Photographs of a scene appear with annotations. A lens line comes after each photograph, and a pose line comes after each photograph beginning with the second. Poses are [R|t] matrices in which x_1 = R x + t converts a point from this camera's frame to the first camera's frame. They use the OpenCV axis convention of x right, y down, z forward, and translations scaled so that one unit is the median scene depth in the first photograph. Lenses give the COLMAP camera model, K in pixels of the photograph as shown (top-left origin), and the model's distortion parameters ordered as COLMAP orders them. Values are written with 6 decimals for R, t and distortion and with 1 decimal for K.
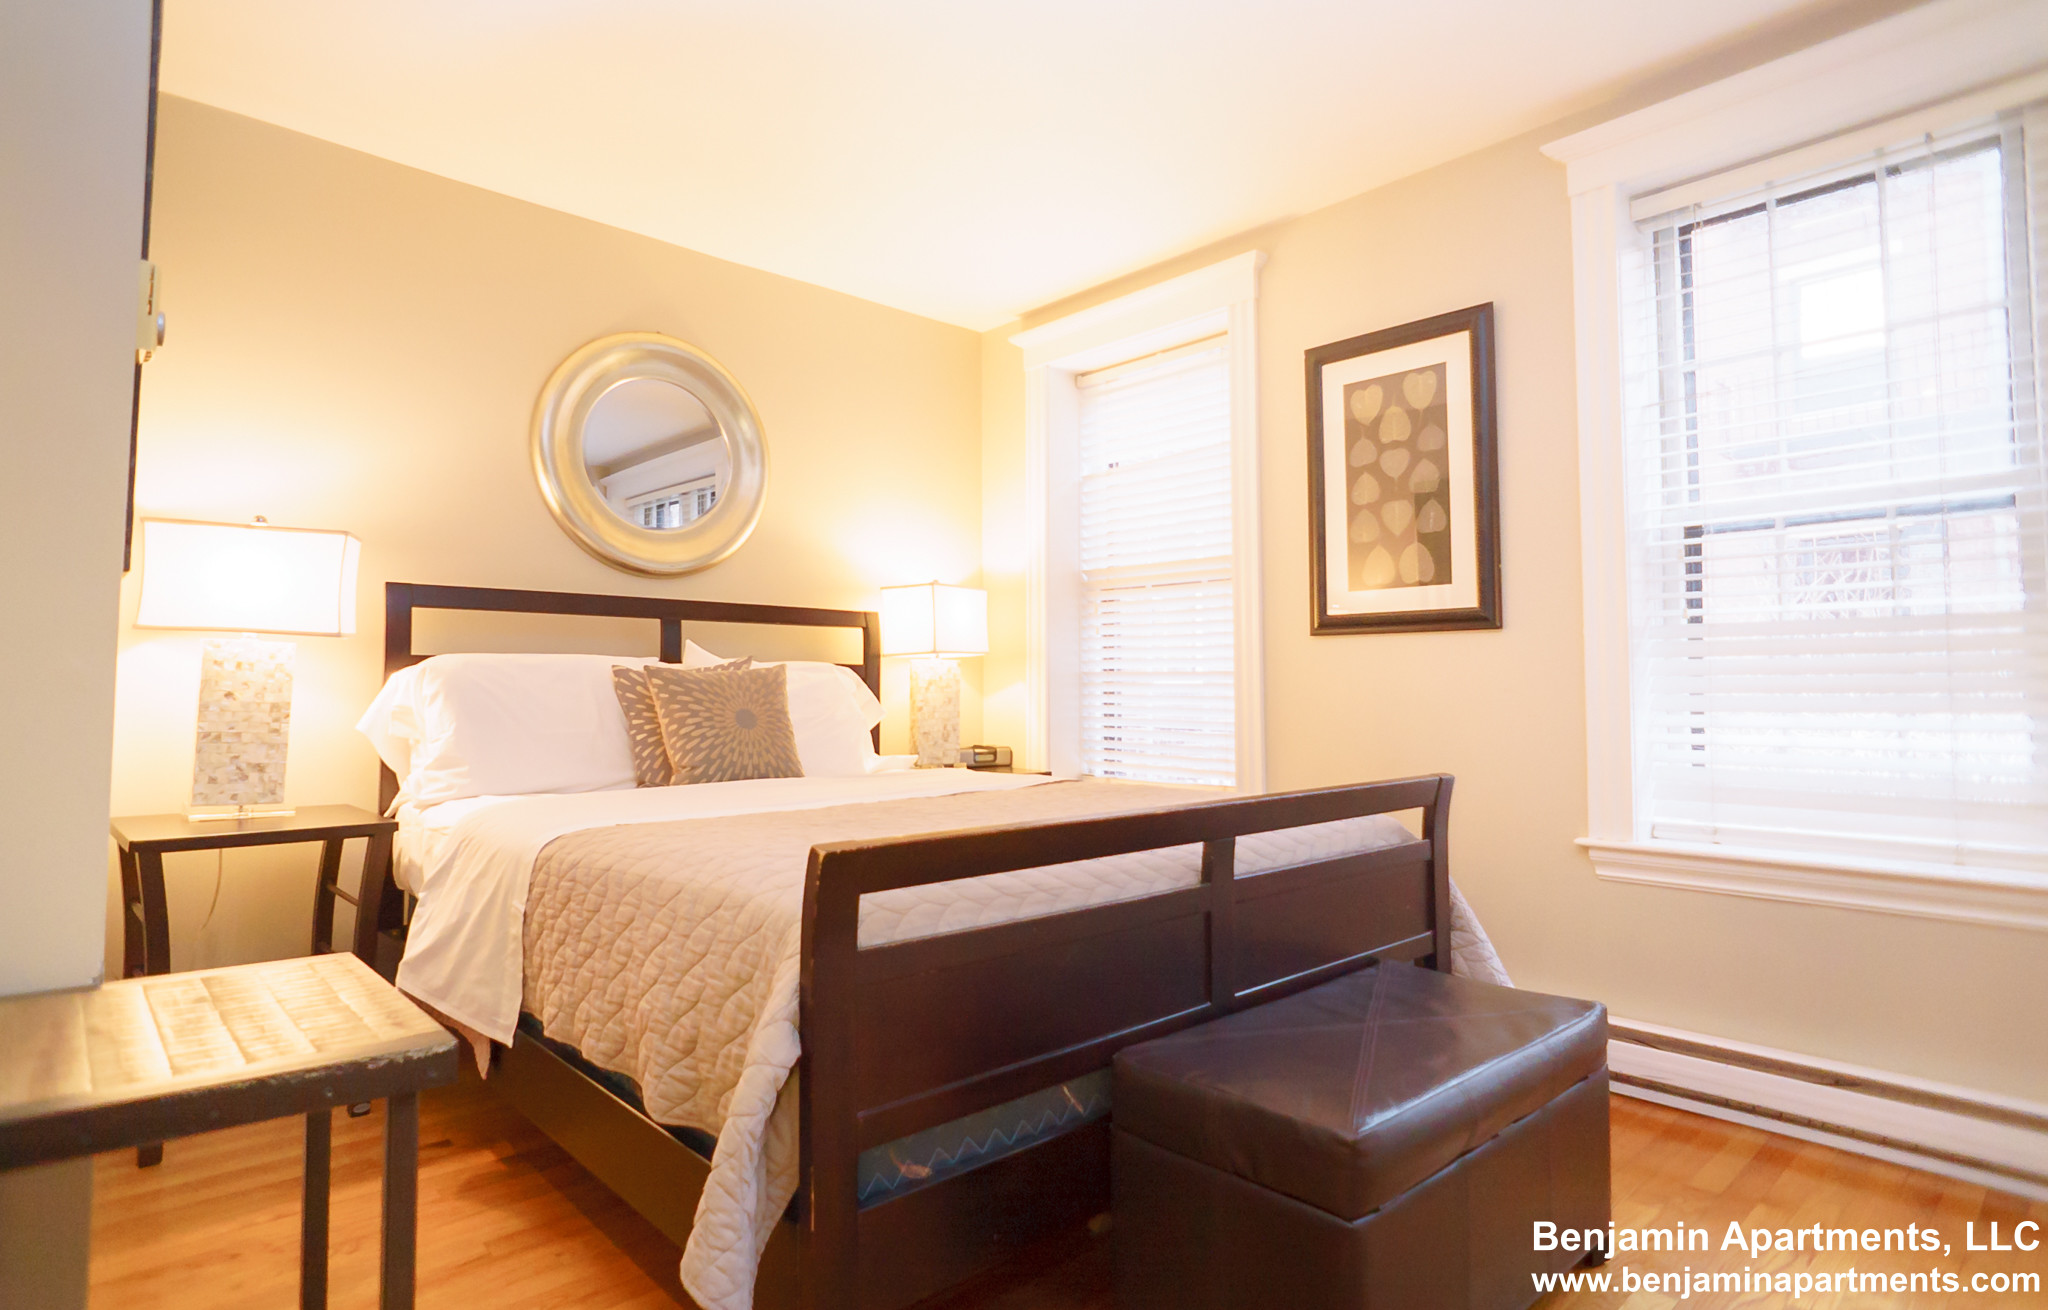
lens RADIAL K [[1070.6, 0, 1017.6], [0, 1070.6, 632.2], [0, 0, 1]] dist [-0.011517, 0.000431]
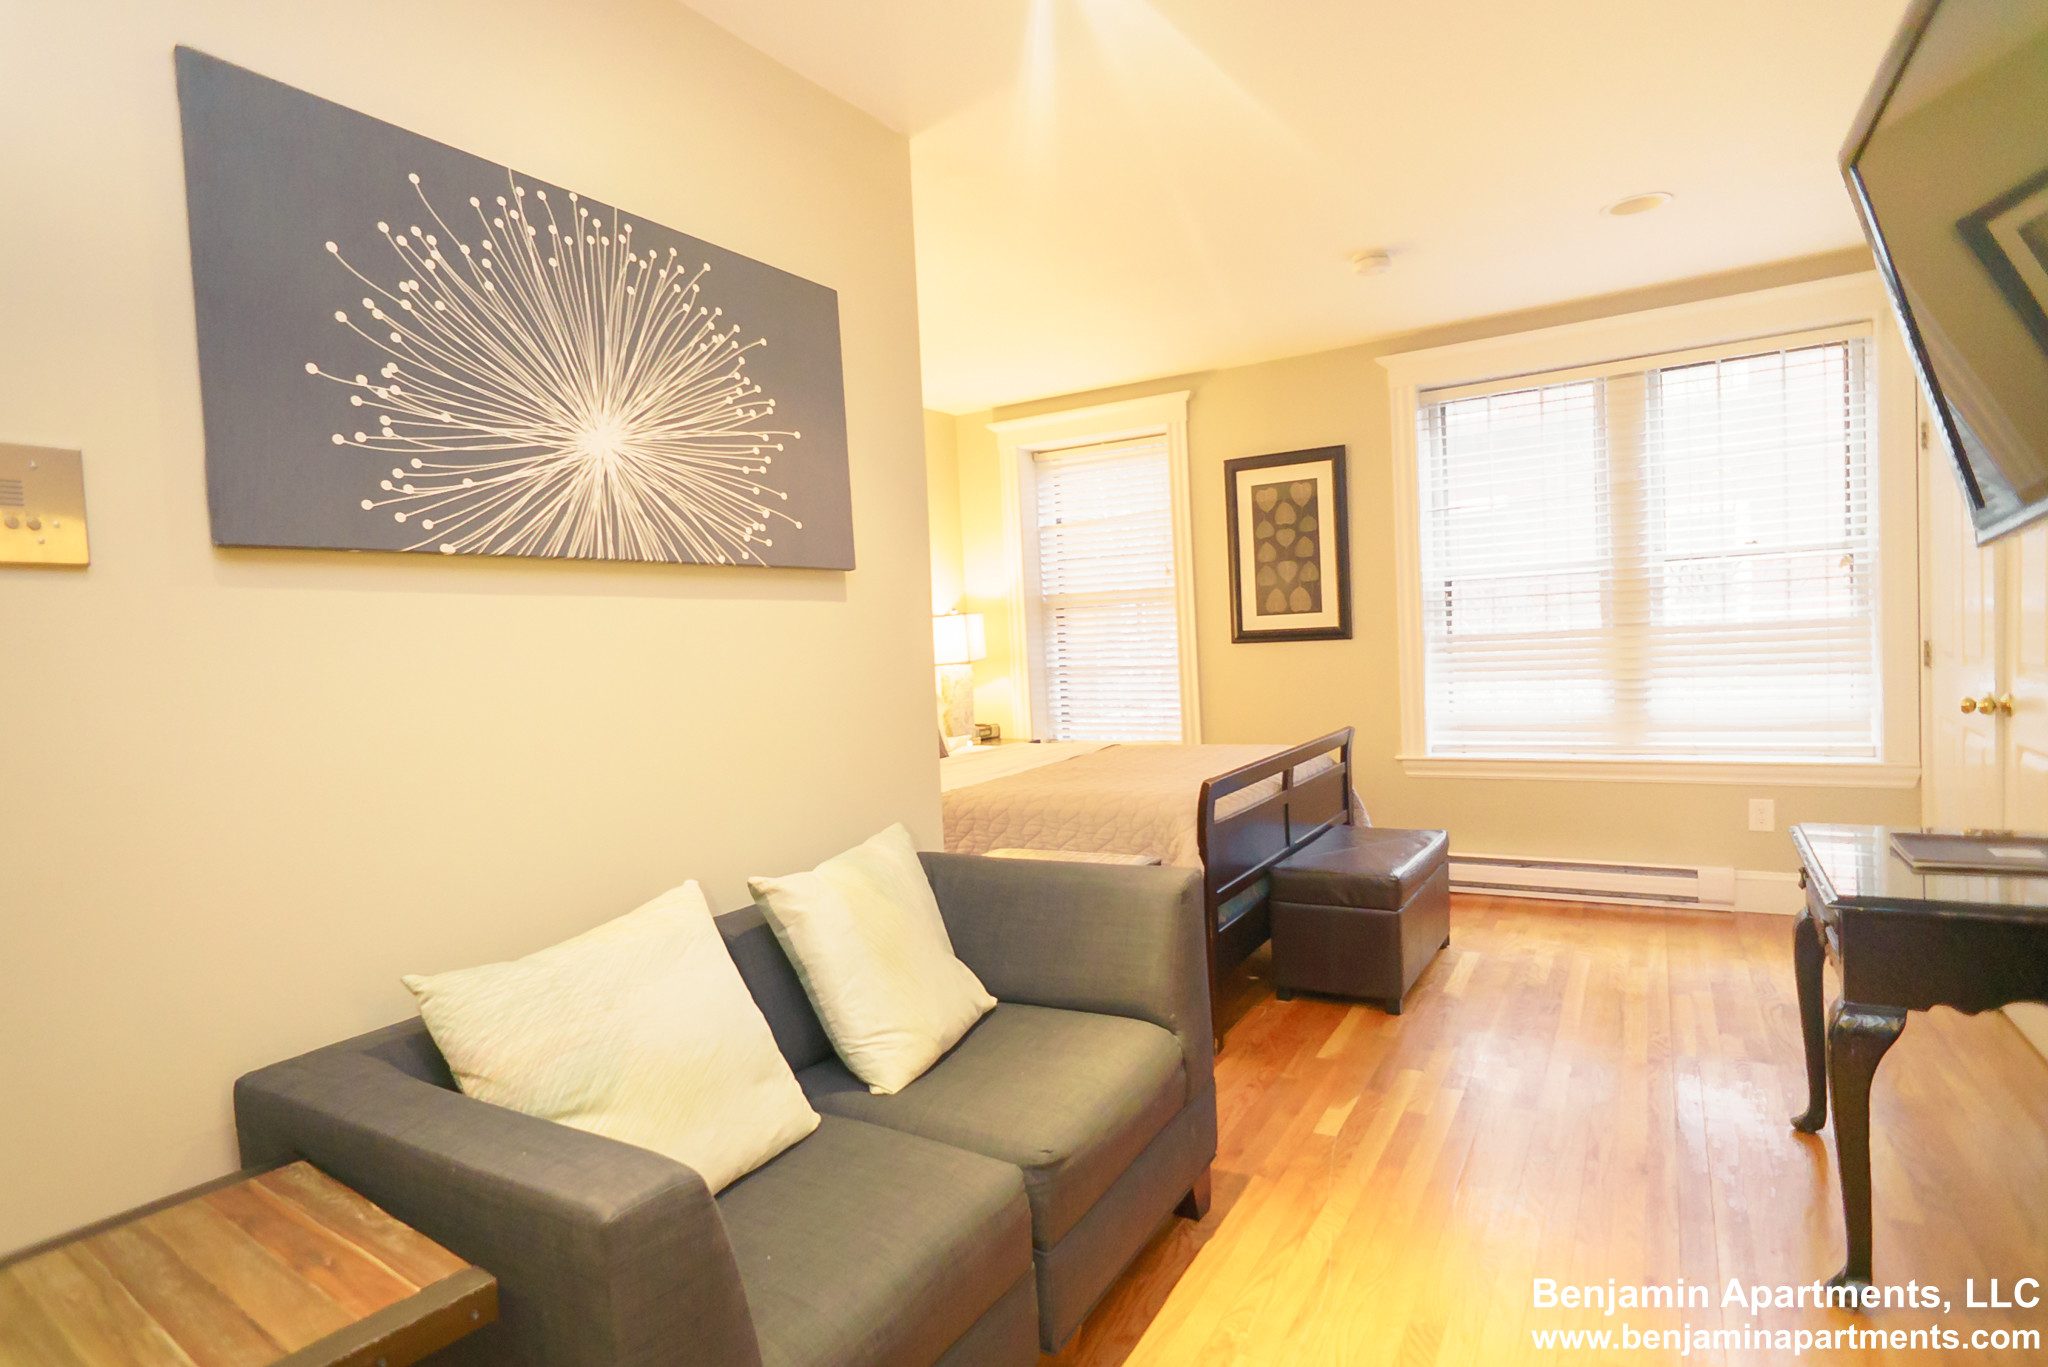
lens RADIAL K [[1059.4, 0, 1027.3], [0, 1059.4, 693.3], [0, 0, 1]] dist [-0.019827, 0.001834]
pose [[0.957093, -0.060239, 0.283450, -0.510111], [0.032488, 0.994294, 0.101611, -0.101405], [-0.287953, -0.088043, 0.953589, -0.459752]]
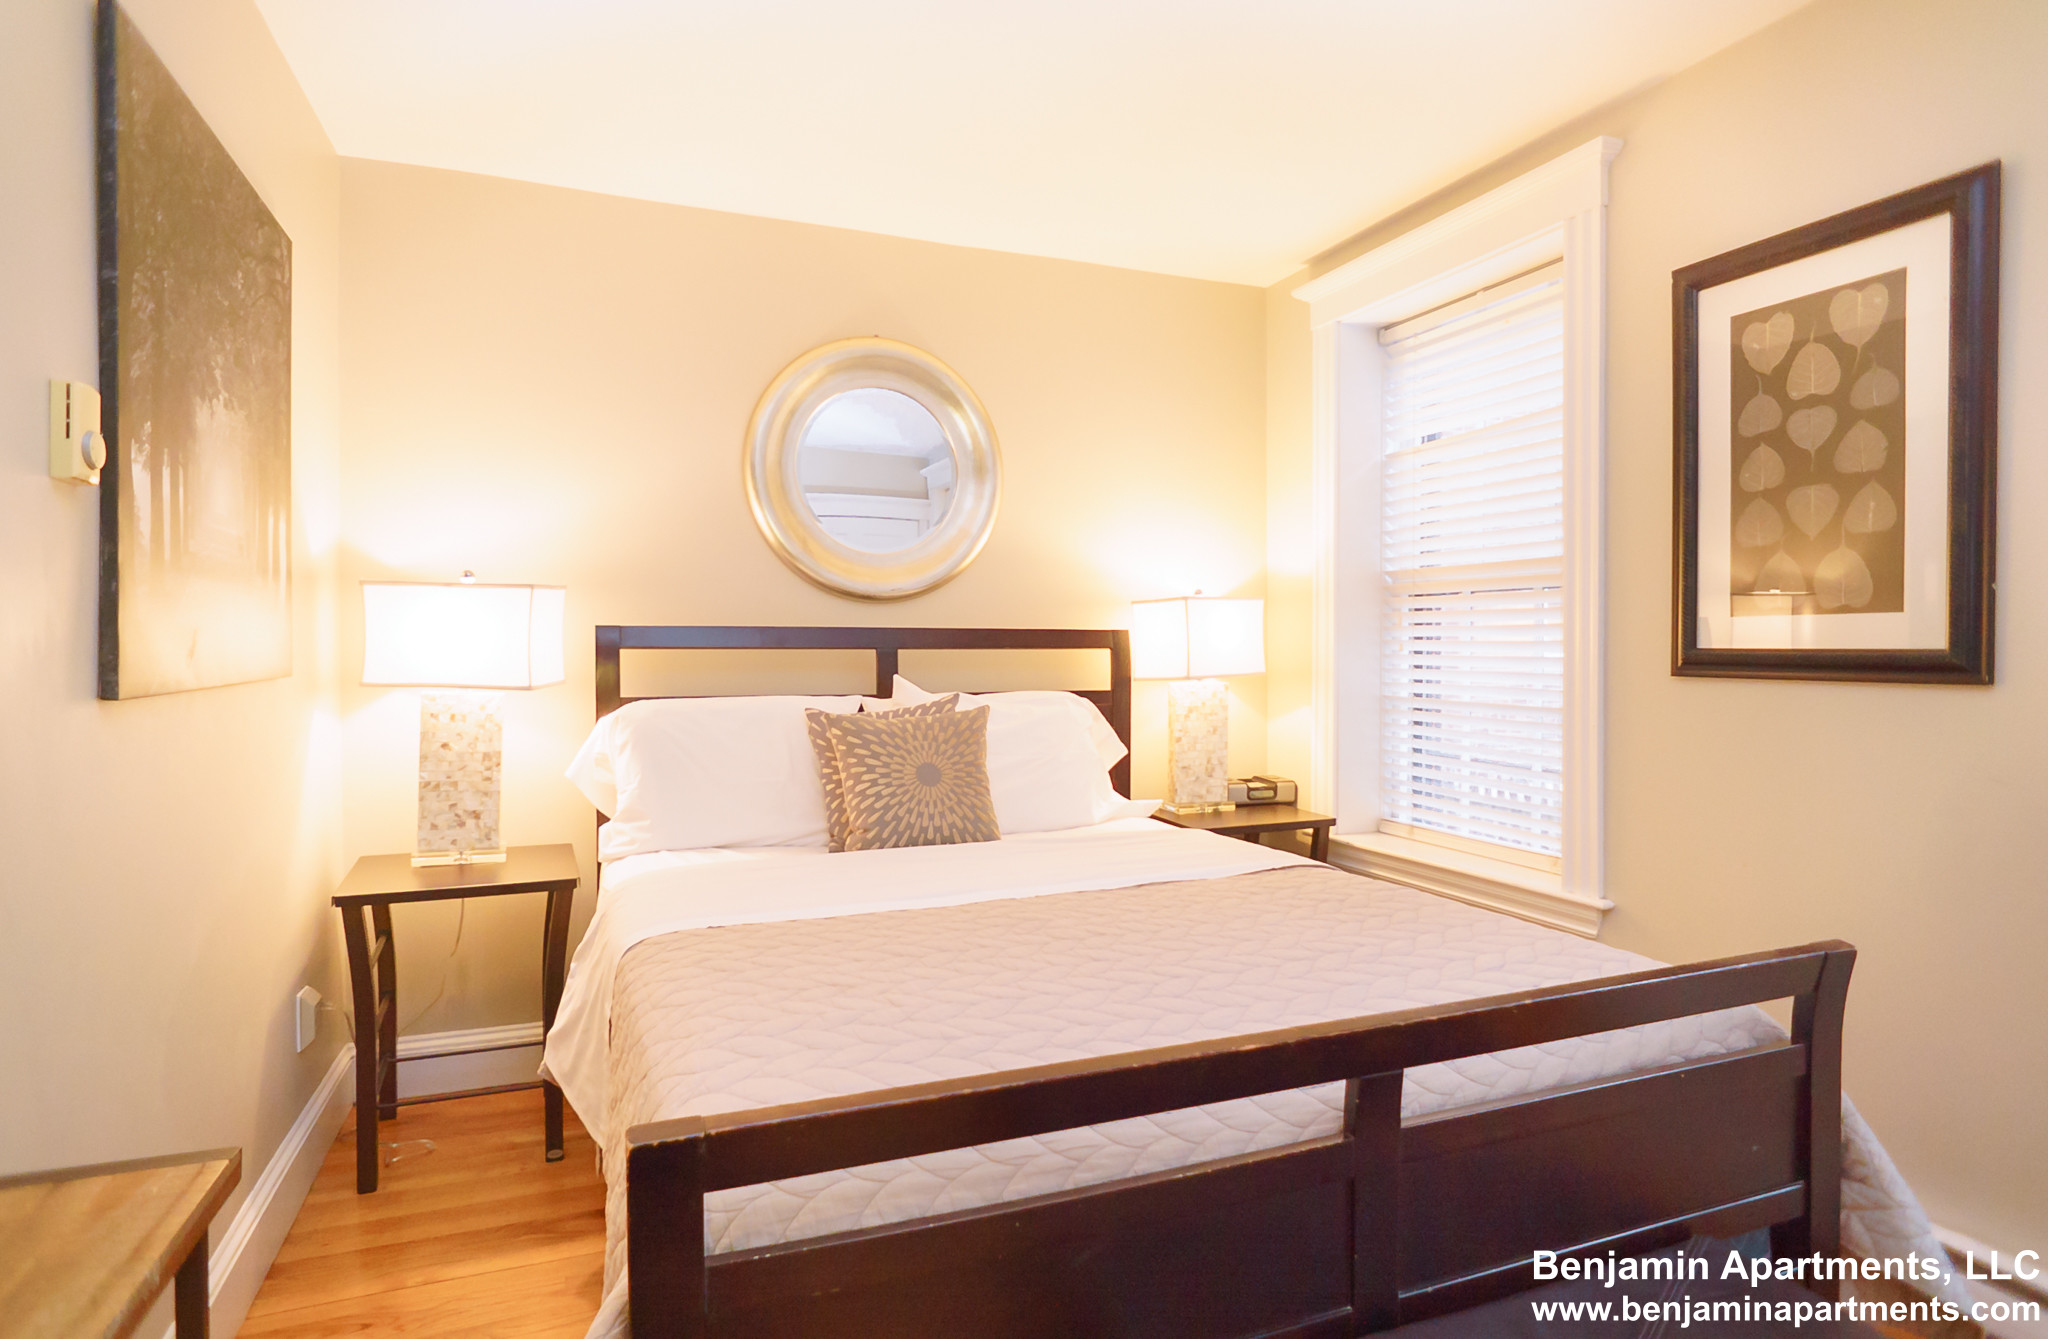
lens RADIAL K [[1074.7, 0, 1018.6], [0, 1074.7, 667.7], [0, 0, 1]] dist [-0.020998, 0.012959]
pose [[0.934455, 0.006998, -0.356012, 0.129051], [0.018522, 0.997498, 0.068221, -0.064513], [0.355599, -0.070344, 0.931988, 0.187471]]
